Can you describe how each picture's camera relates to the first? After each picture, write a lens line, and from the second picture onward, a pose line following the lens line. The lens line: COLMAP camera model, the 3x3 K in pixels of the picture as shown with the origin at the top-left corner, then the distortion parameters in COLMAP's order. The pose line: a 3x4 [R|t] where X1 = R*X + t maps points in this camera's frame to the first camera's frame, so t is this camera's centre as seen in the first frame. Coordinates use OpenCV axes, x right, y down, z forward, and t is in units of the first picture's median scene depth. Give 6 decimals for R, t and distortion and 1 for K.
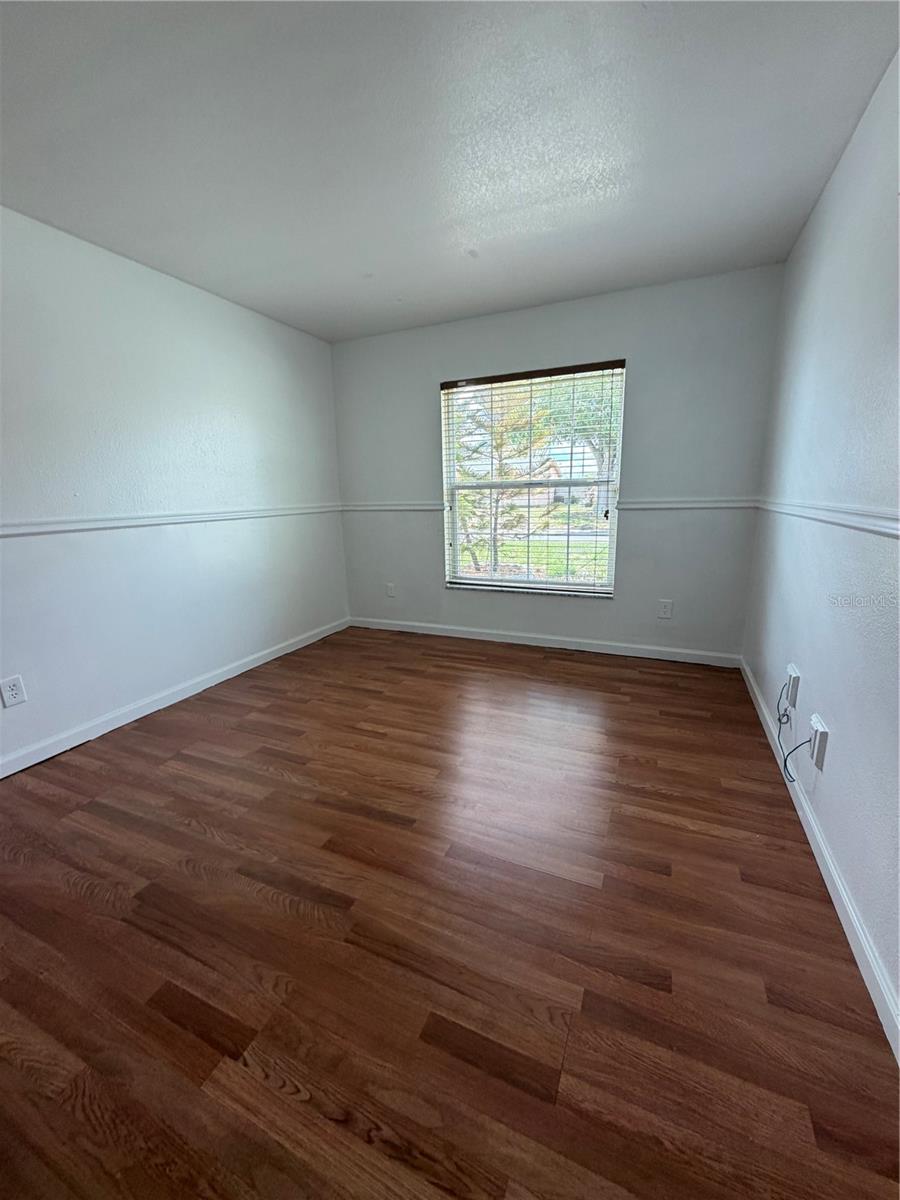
lens RADIAL K [[476.1, 0, 445.7], [0, 476.1, 610.3], [0, 0, 1]] dist [-0.000178, 0.000268]
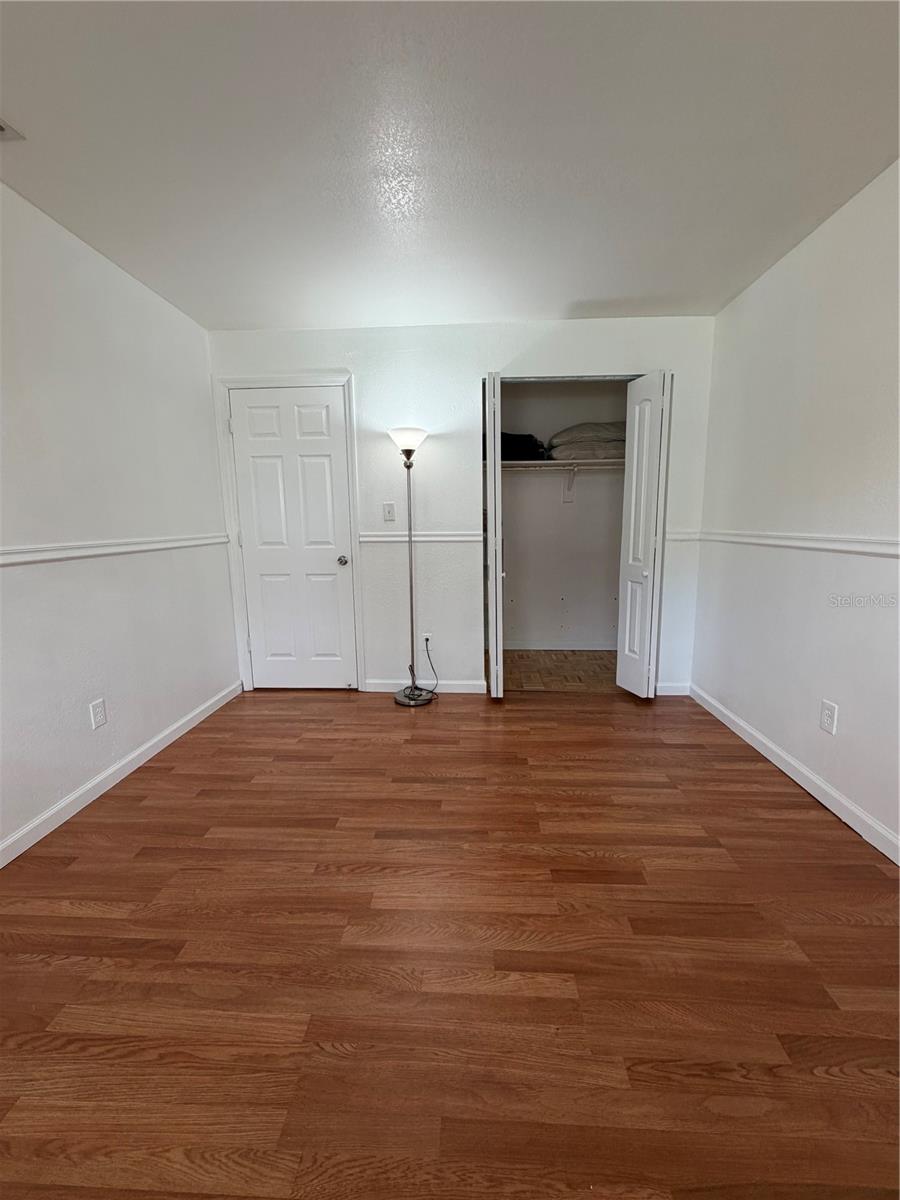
lens RADIAL K [[476.1, 0, 450.9], [0, 476.1, 596.5], [0, 0, 1]] dist [-0.000178, 0.000268]
pose [[-0.927869, 0.093846, -0.360904, 0.098909], [-0.056083, 0.921689, 0.383855, -0.410638], [0.368665, 0.376407, -0.849943, 1.614469]]
